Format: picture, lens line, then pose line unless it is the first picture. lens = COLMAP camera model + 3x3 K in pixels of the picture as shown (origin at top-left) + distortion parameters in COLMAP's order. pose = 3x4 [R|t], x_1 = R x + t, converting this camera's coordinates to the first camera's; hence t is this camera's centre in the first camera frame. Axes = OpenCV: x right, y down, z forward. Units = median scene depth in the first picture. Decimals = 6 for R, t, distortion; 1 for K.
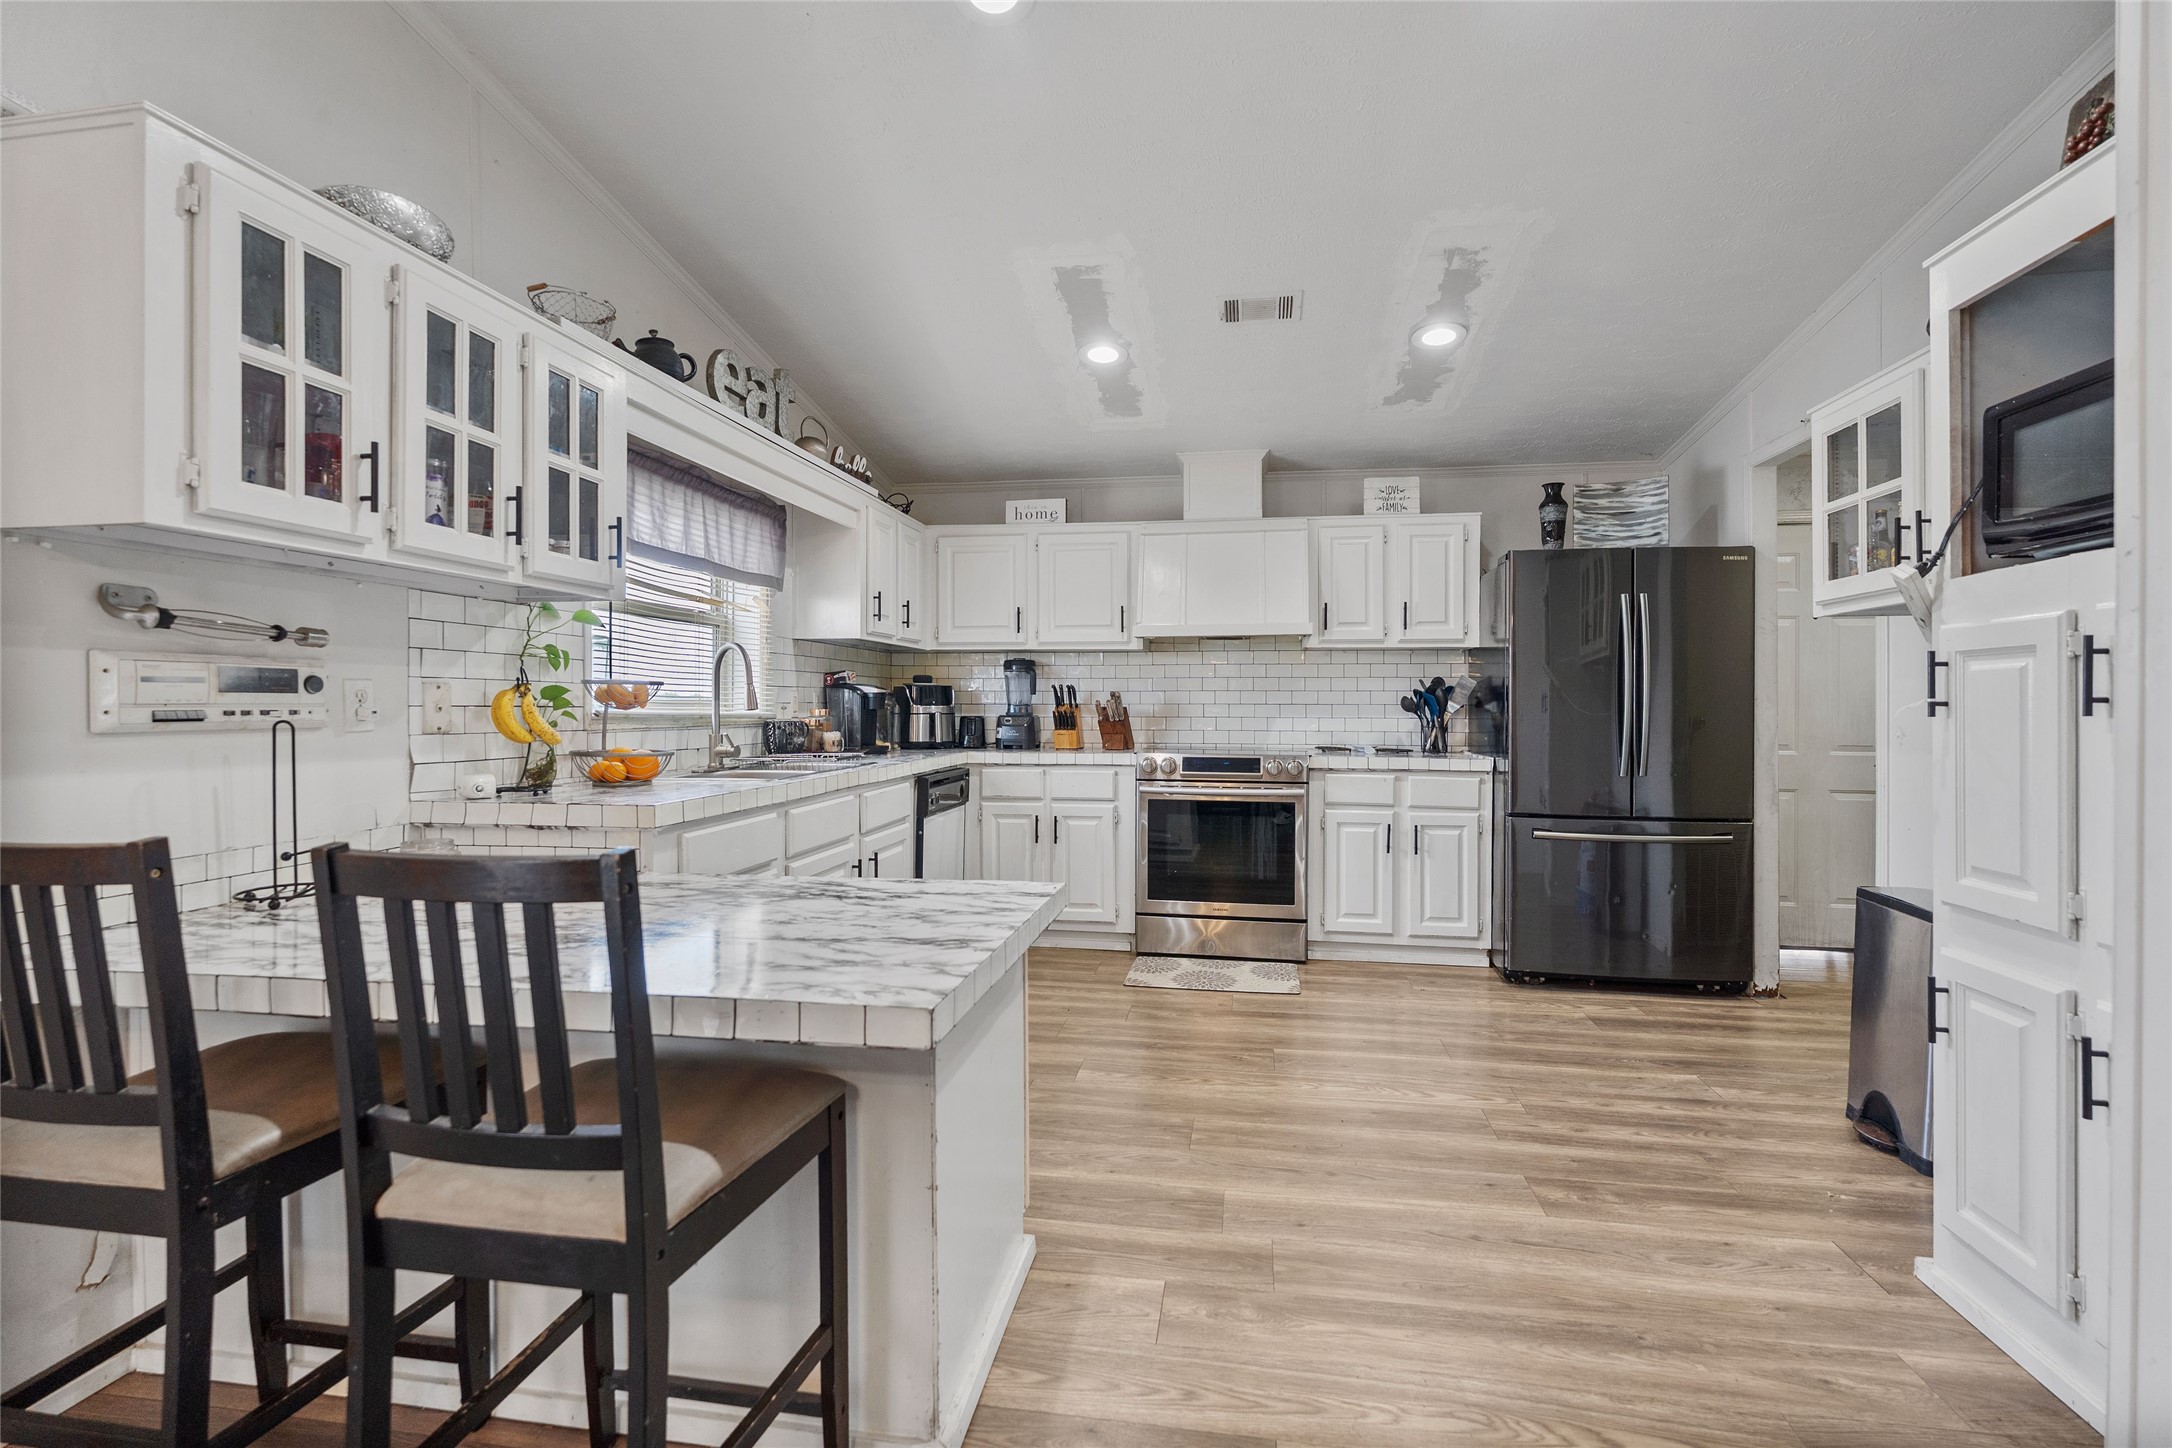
lens RADIAL K [[964.9, 0, 1106.3], [0, 964.9, 708.3], [0, 0, 1]] dist [-0.002907, 0.000079]
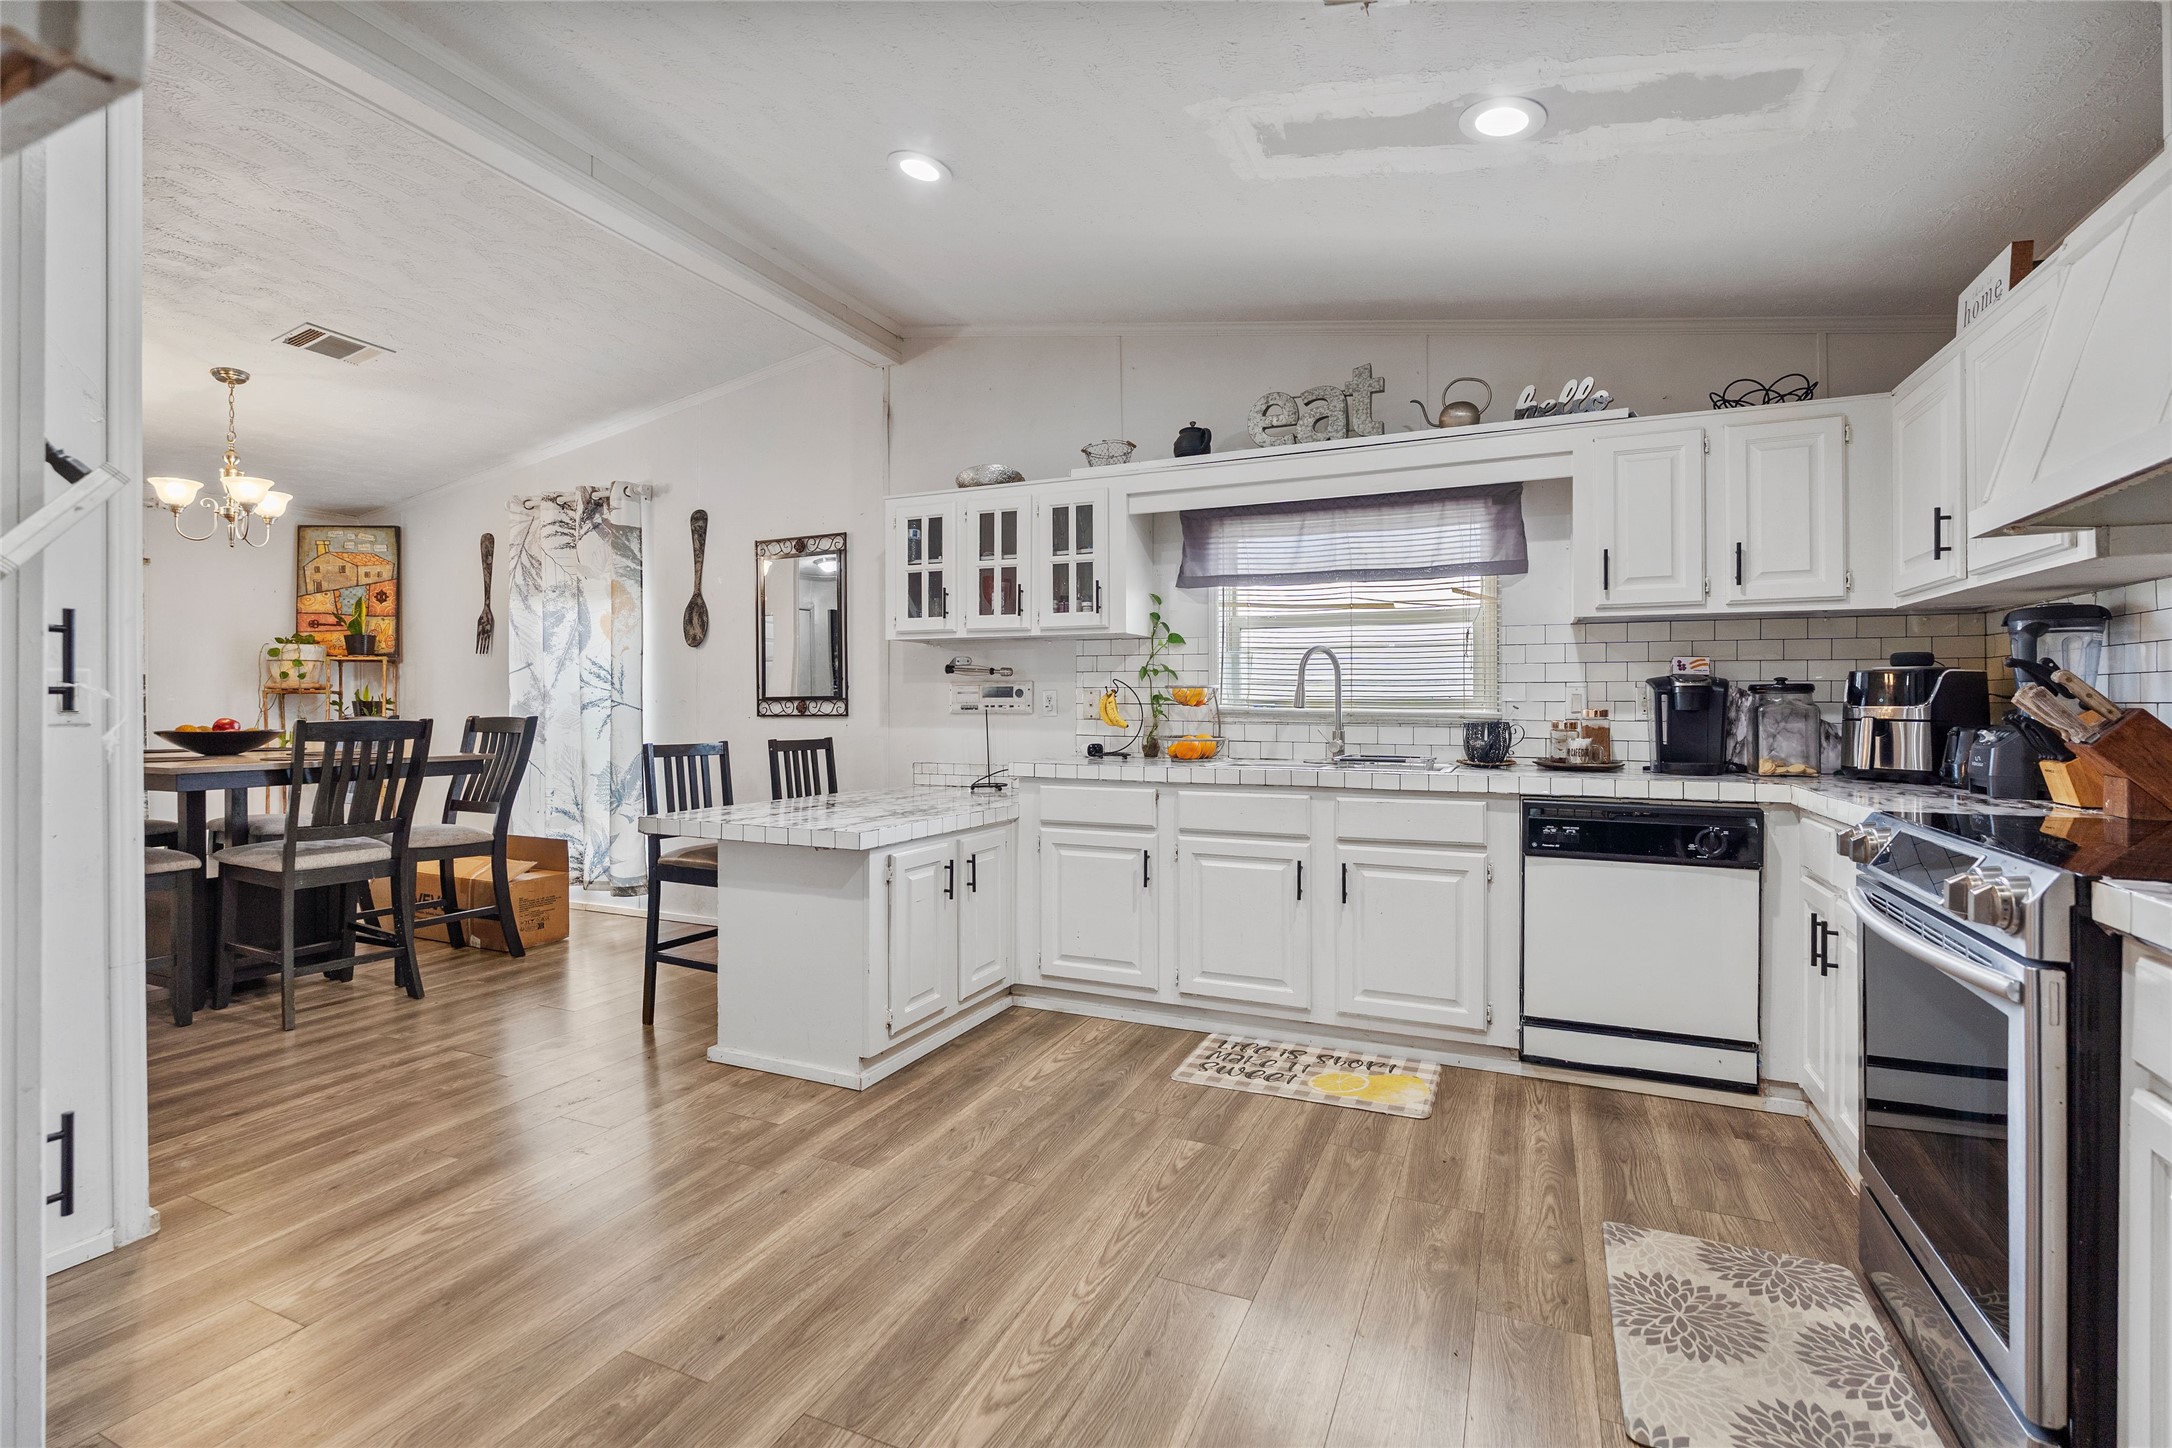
lens RADIAL K [[977.8, 0, 1096.1], [0, 977.8, 710.1], [0, 0, 1]] dist [-0.001238, 0.000115]
pose [[-0.261977, 0.003130, -0.965069, 1.253618], [-0.007319, 0.999960, 0.005230, 0.000058], [0.965046, 0.008434, -0.261944, 1.759713]]
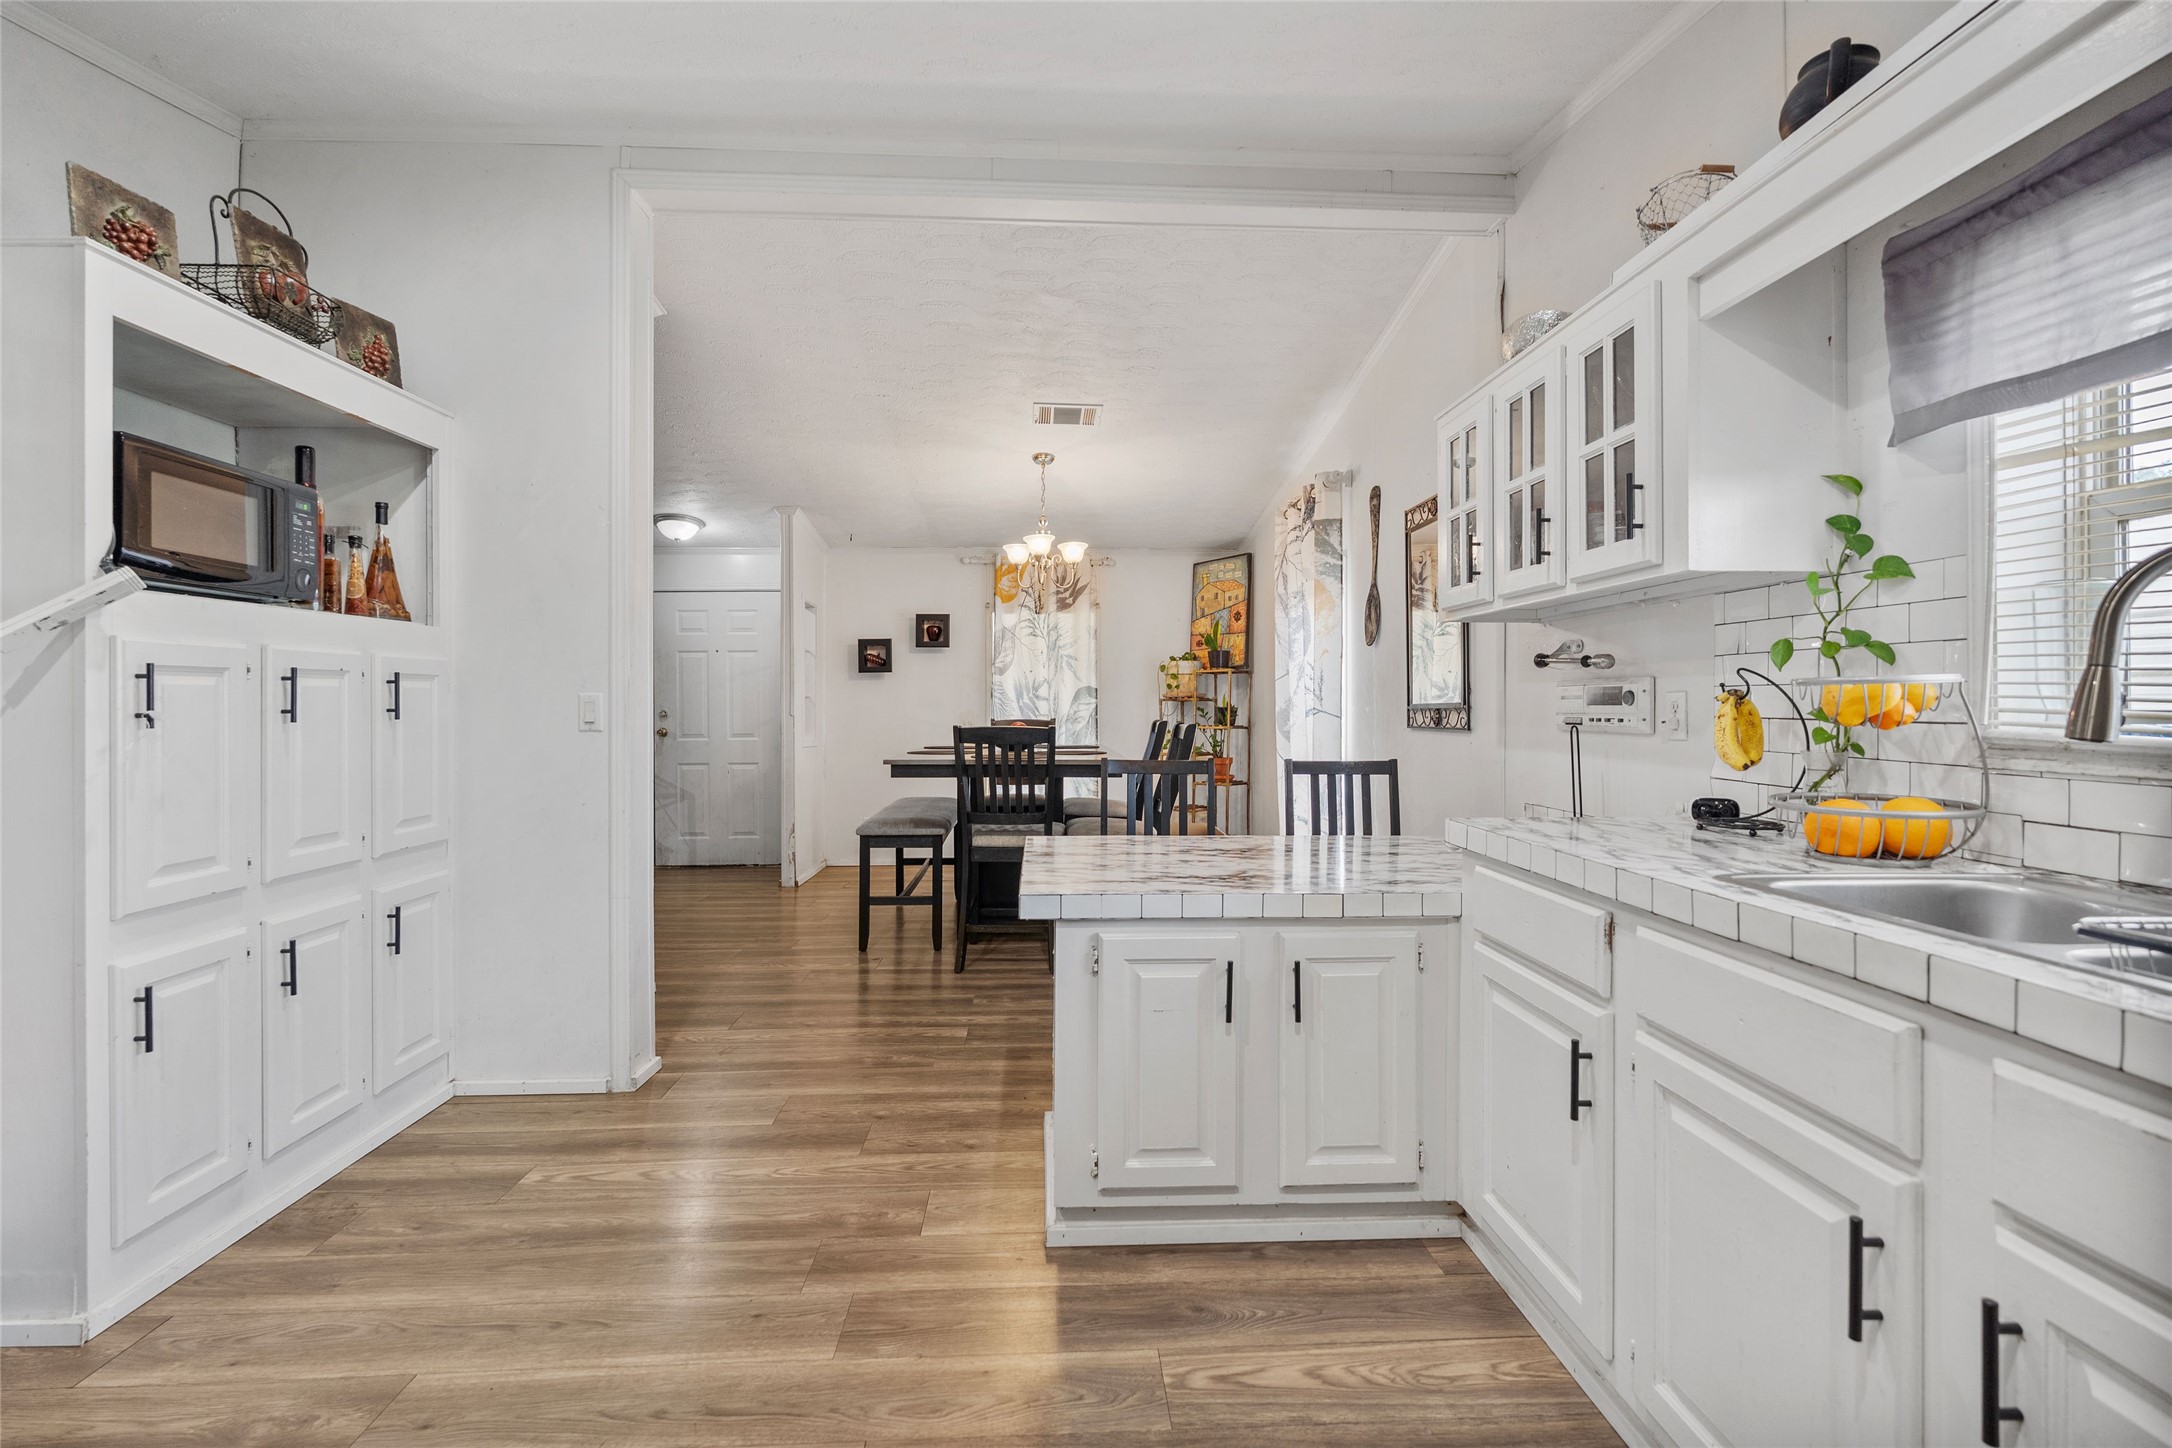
lens RADIAL K [[964.9, 0, 1106.3], [0, 964.9, 708.3], [0, 0, 1]] dist [-0.002907, 0.000079]
pose [[-0.979648, 0.000103, -0.200724, 0.072835], [-0.001713, 0.999959, 0.008875, -0.021784], [0.200717, 0.009039, -0.979608, 2.092058]]
